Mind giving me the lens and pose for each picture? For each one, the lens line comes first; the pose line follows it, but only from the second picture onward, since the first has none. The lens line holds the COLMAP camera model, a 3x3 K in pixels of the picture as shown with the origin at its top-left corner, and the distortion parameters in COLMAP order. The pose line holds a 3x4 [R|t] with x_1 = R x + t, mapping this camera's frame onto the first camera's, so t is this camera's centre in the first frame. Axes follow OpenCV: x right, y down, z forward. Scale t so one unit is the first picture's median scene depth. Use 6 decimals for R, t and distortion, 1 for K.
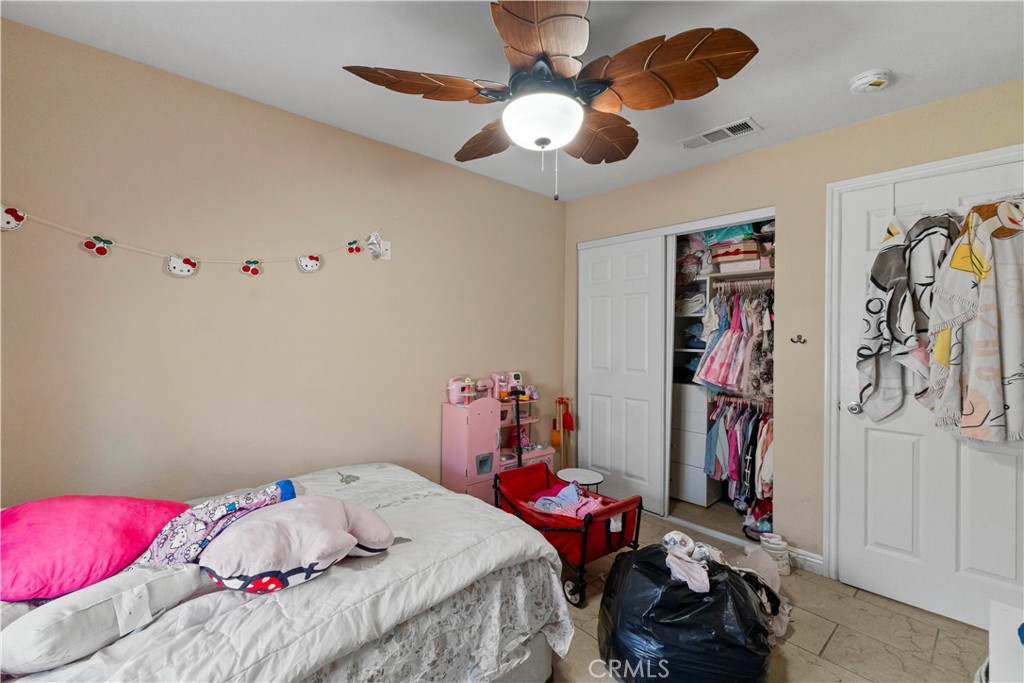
lens RADIAL K [[438.7, 0, 514.3], [0, 438.7, 320.1], [0, 0, 1]] dist [0.005641, 0.000360]
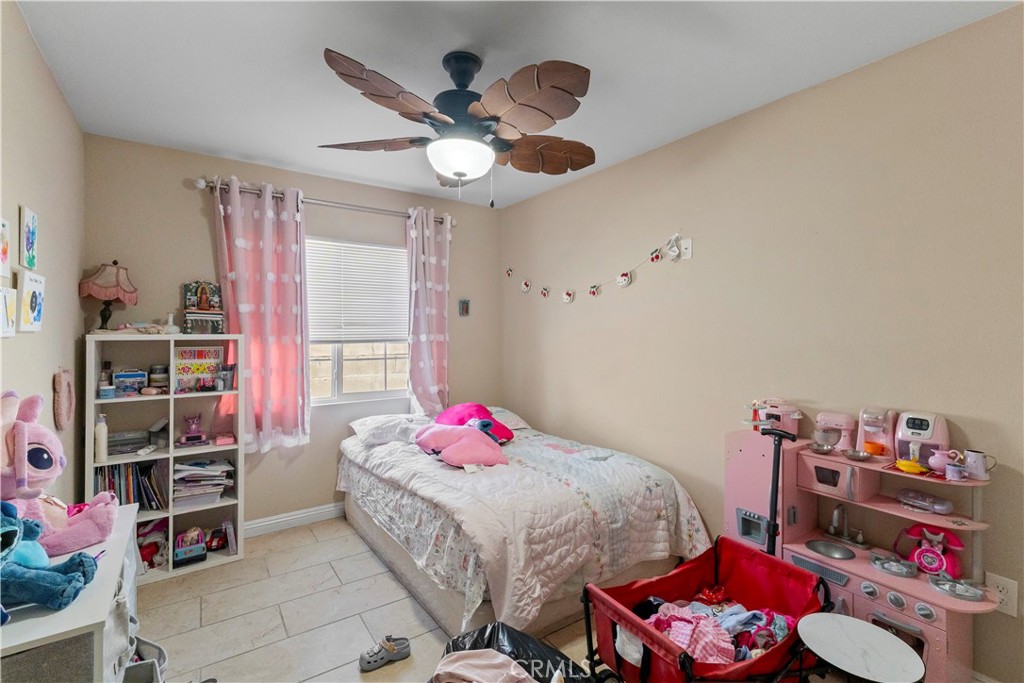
lens RADIAL K [[458.9, 0, 508.4], [0, 458.9, 321.8], [0, 0, 1]] dist [0.008387, 0.000465]
pose [[-0.131802, -0.037050, -0.990583, 0.828115], [0.026825, 0.998802, -0.040927, 0.030455], [0.990913, -0.031967, -0.130650, 0.846933]]
